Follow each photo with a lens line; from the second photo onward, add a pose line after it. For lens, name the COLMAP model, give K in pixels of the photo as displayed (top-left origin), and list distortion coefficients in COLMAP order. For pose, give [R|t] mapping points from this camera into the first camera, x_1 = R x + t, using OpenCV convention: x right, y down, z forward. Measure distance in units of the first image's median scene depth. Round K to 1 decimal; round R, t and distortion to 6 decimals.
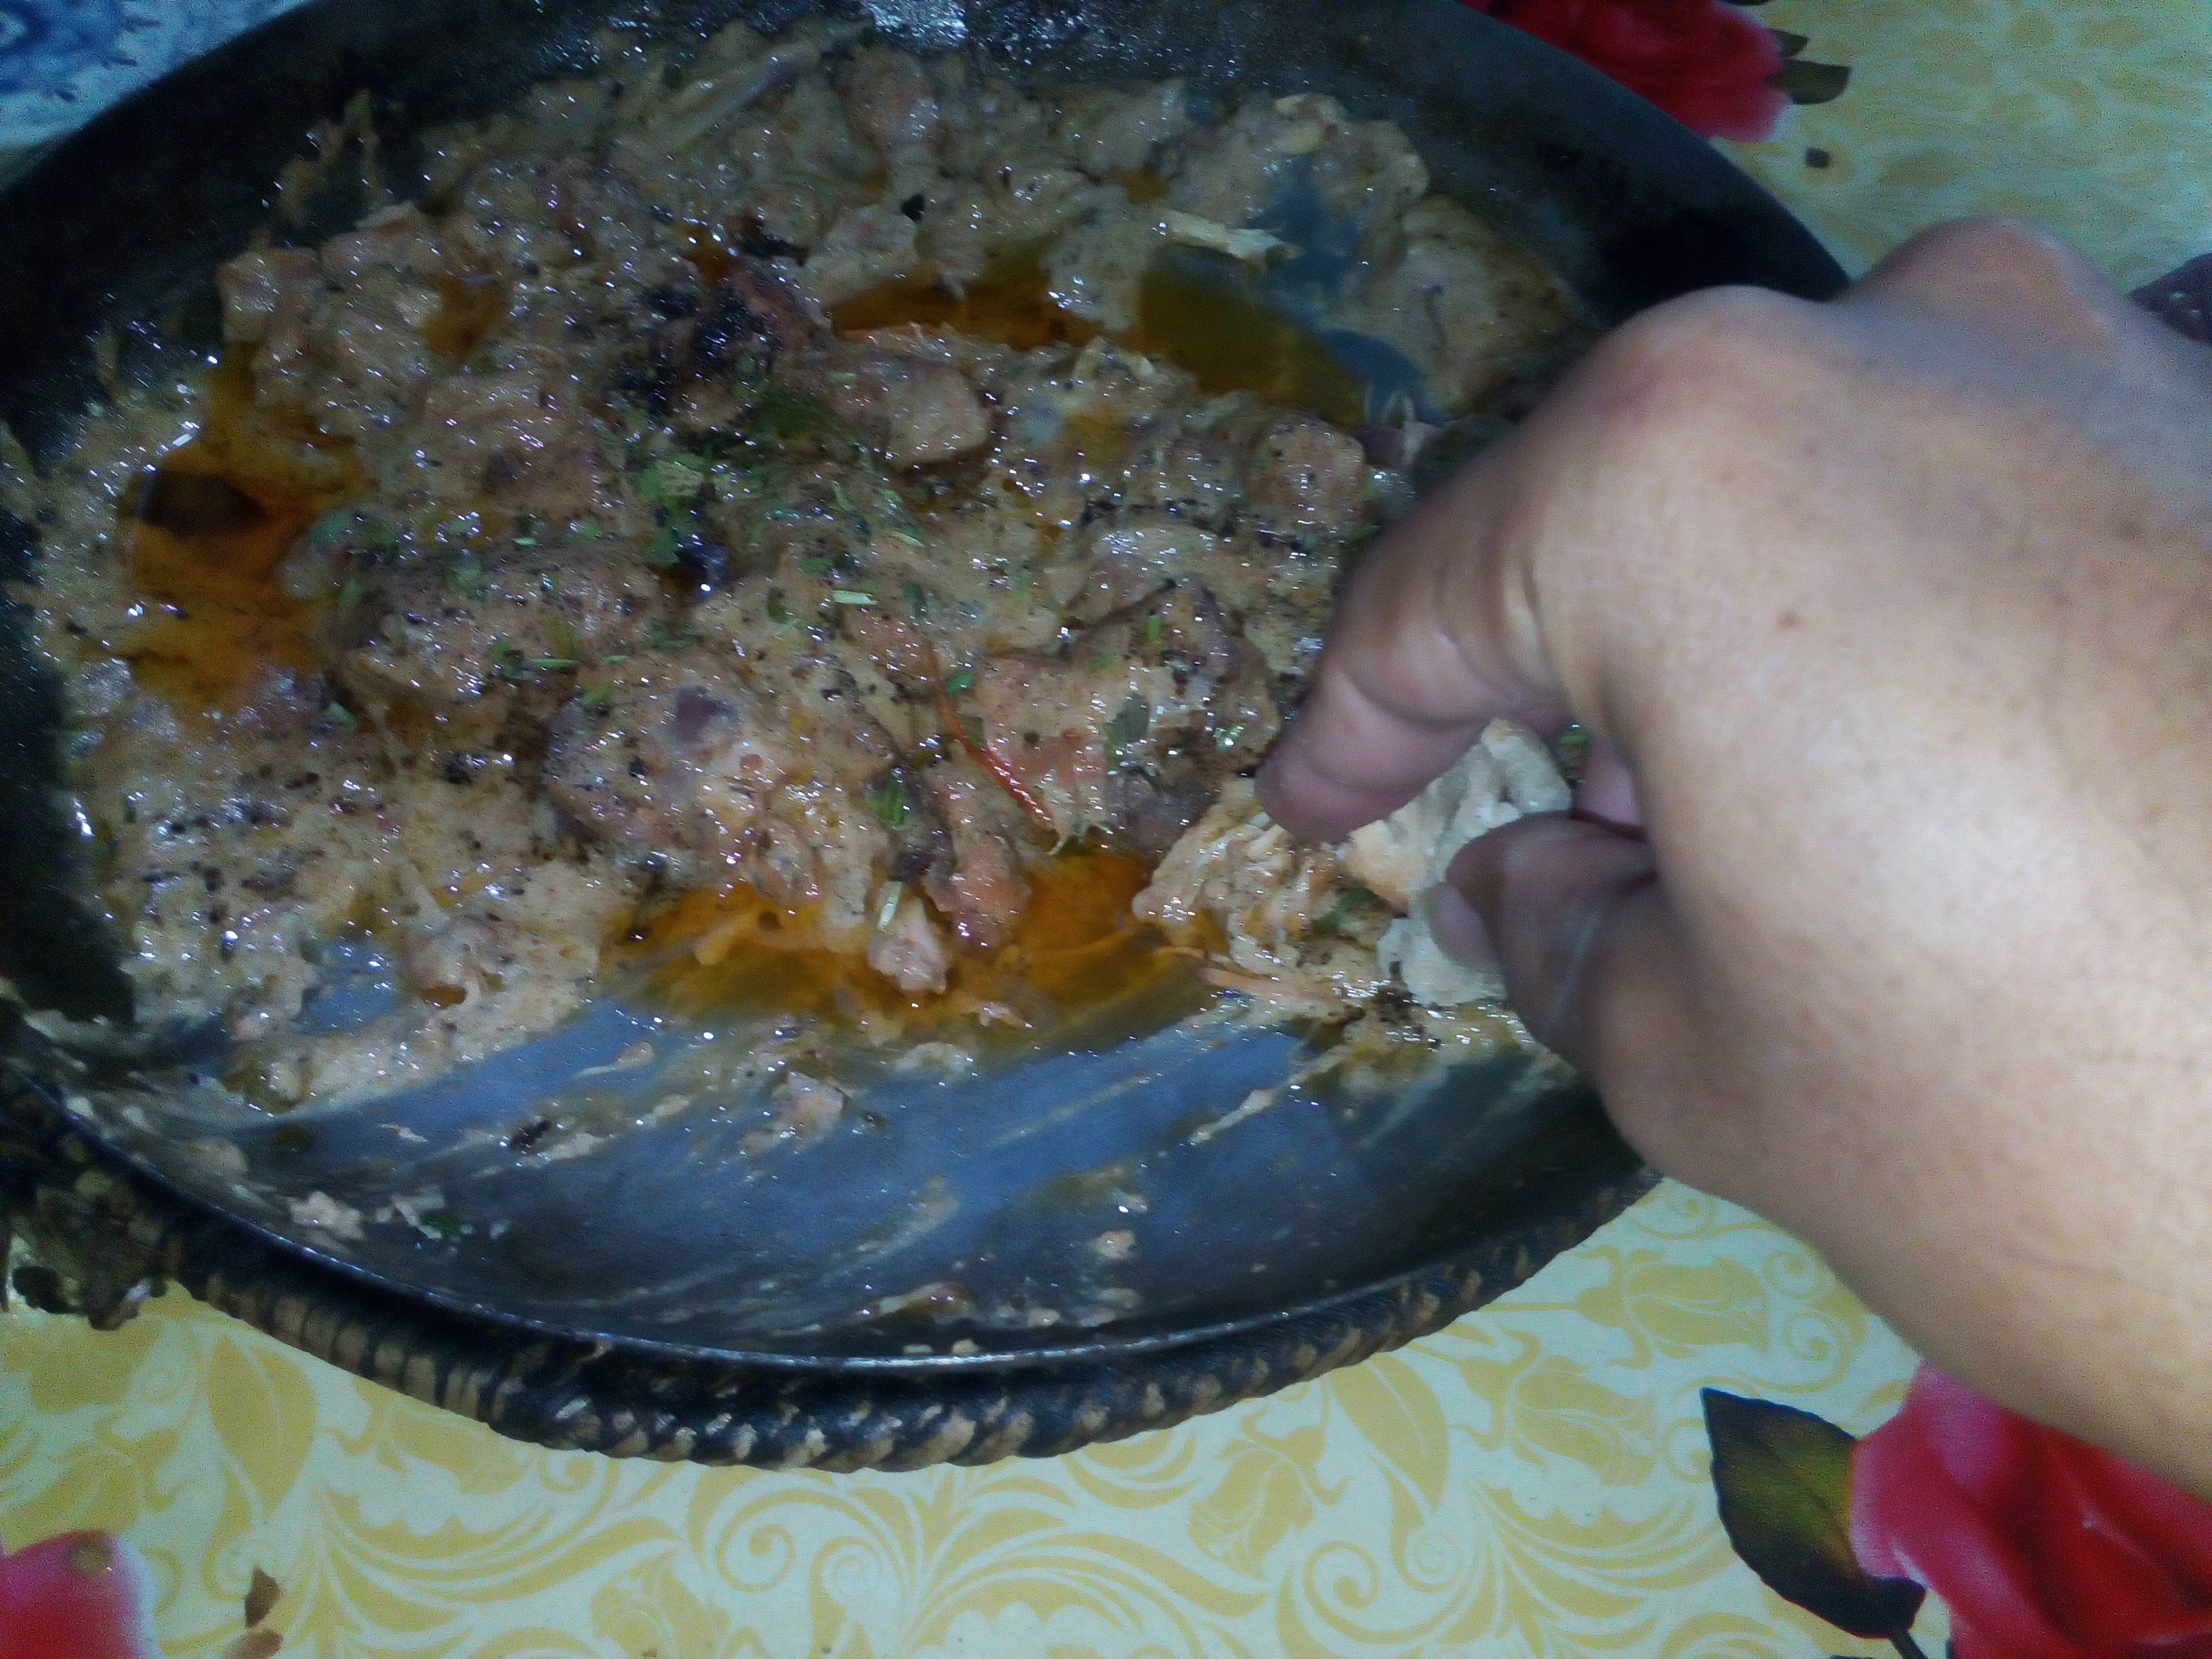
lens RADIAL K [[1699.1, 0, 1123.3], [0, 1699.1, 827.3], [0, 0, 1]] dist [0.002067, -0.012937]
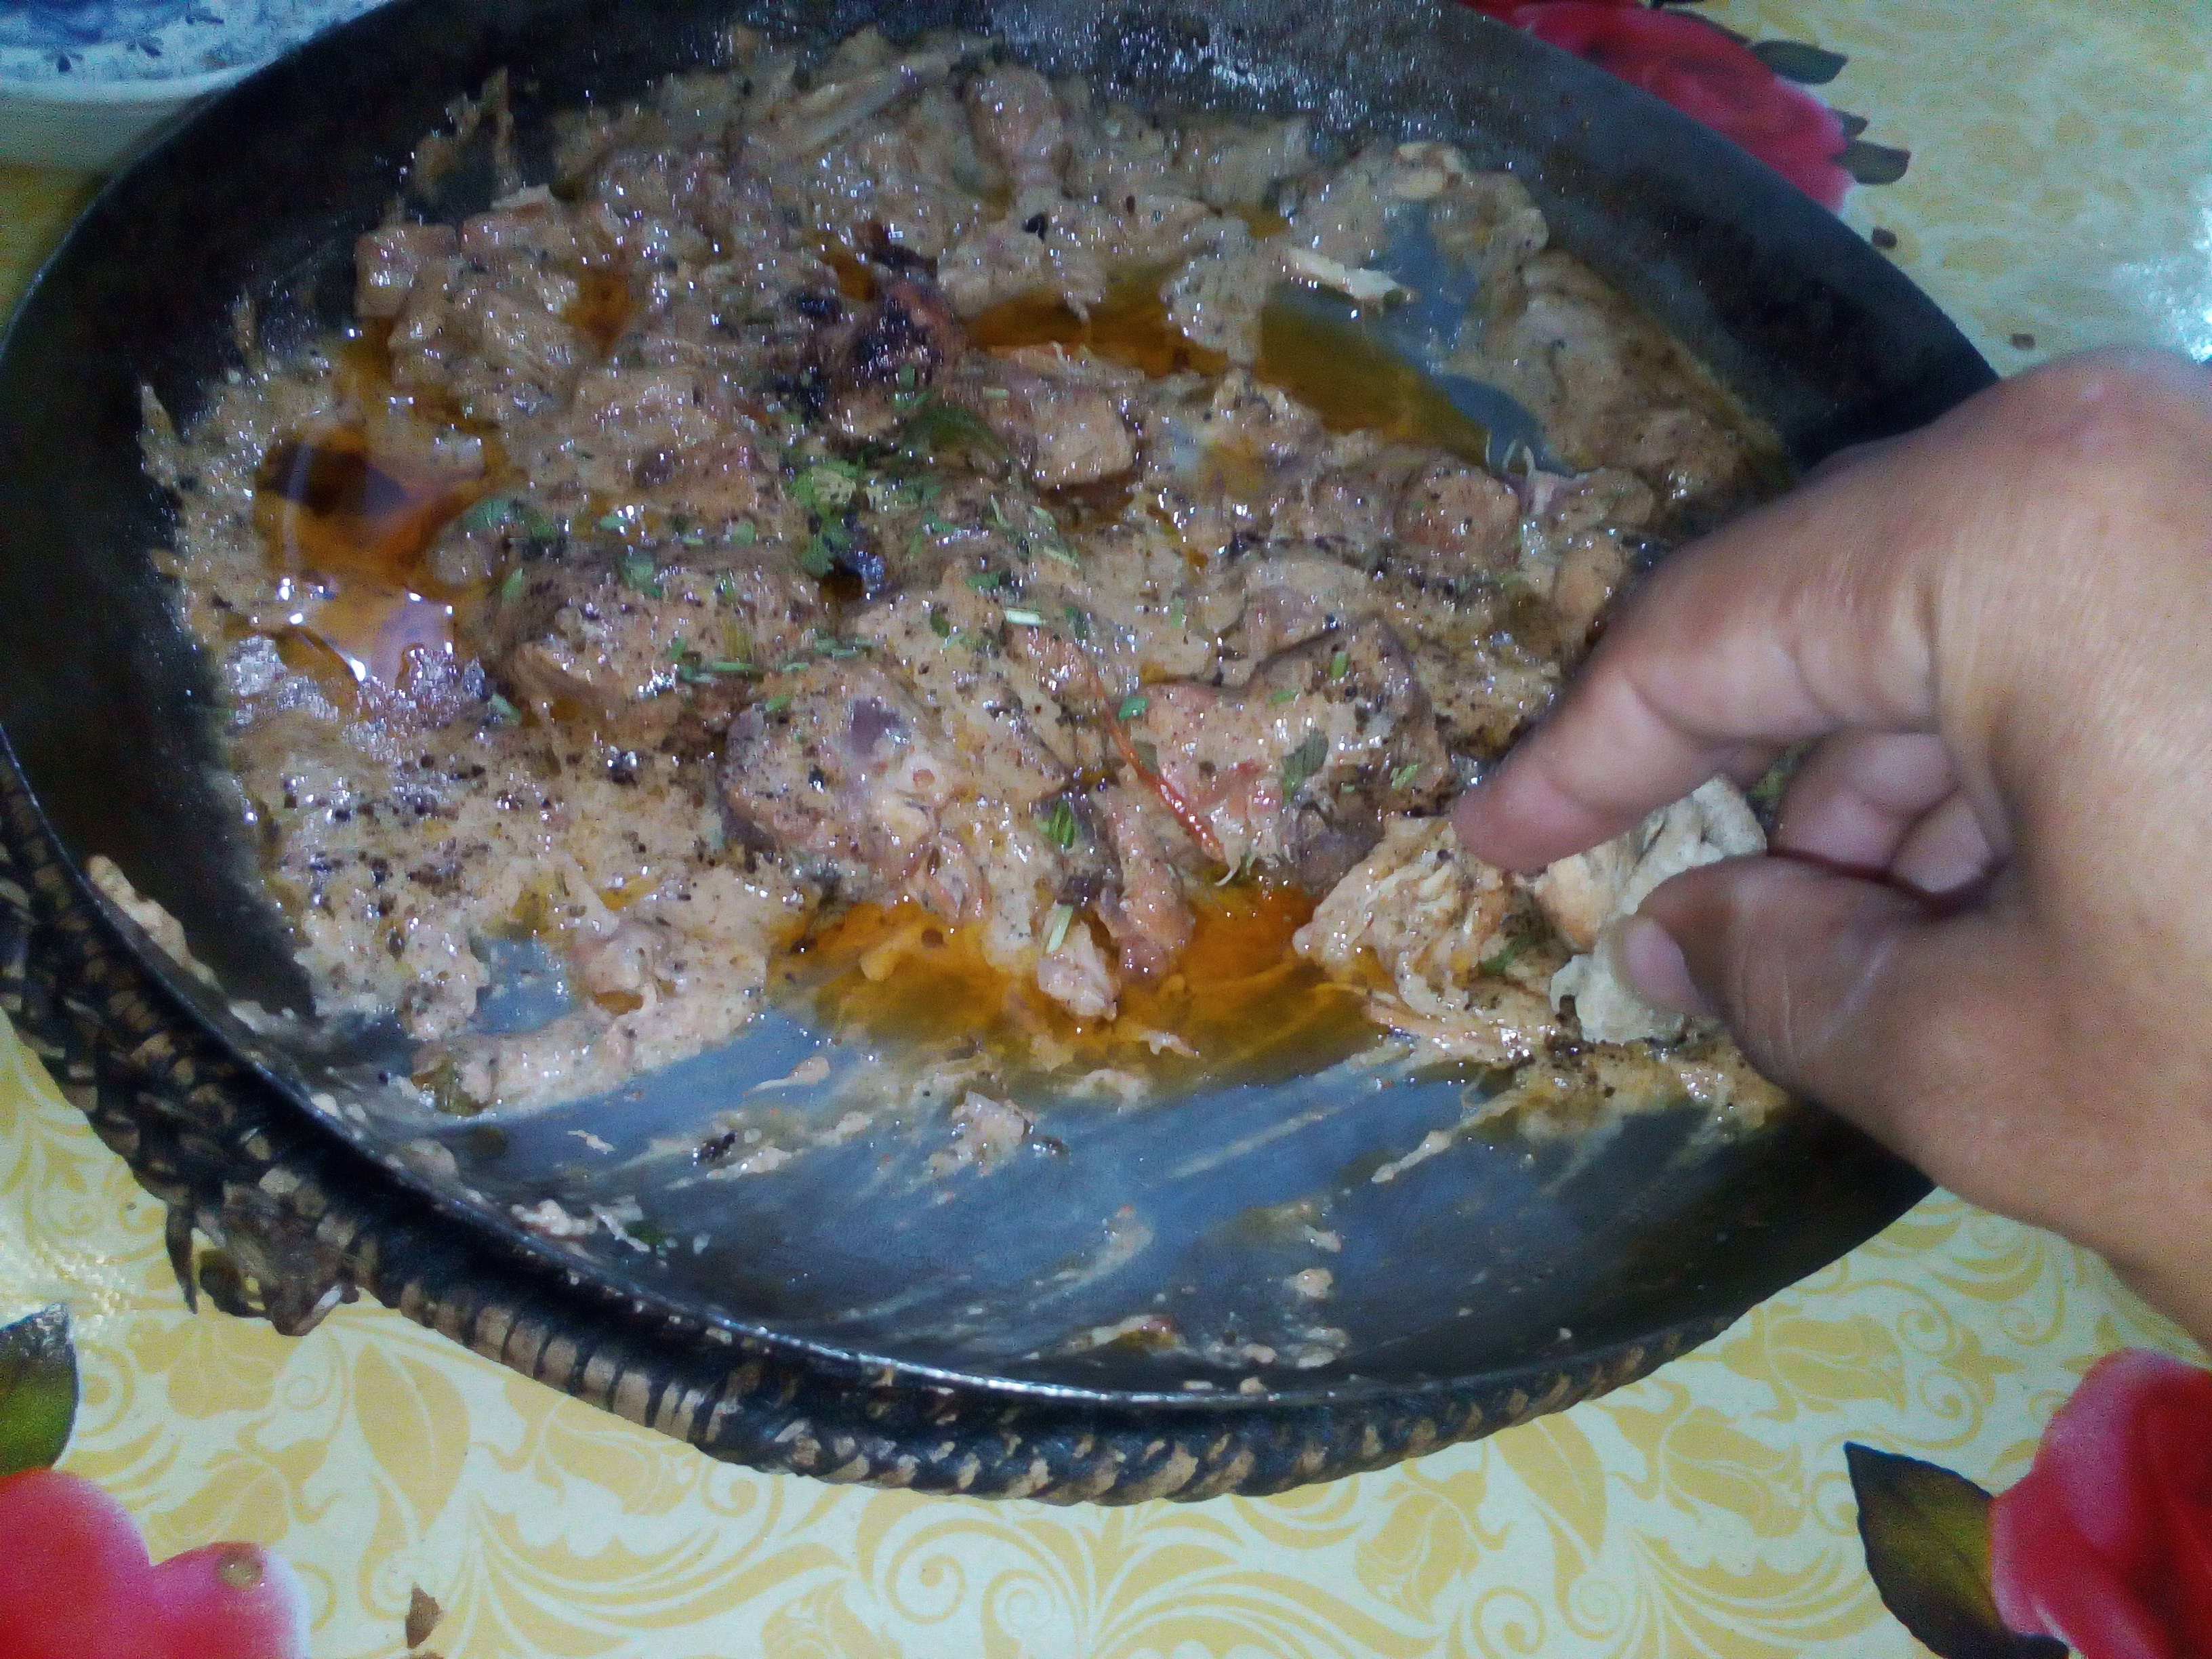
lens RADIAL K [[1699.1, 0, 1093.7], [0, 1699.1, 831.7], [0, 0, 1]] dist [0.002067, -0.012937]
pose [[0.997291, 0.049862, 0.054086, -0.173515], [-0.049285, 0.998713, -0.011939, 0.000068], [-0.054612, 0.009241, 0.998465, 0.008590]]
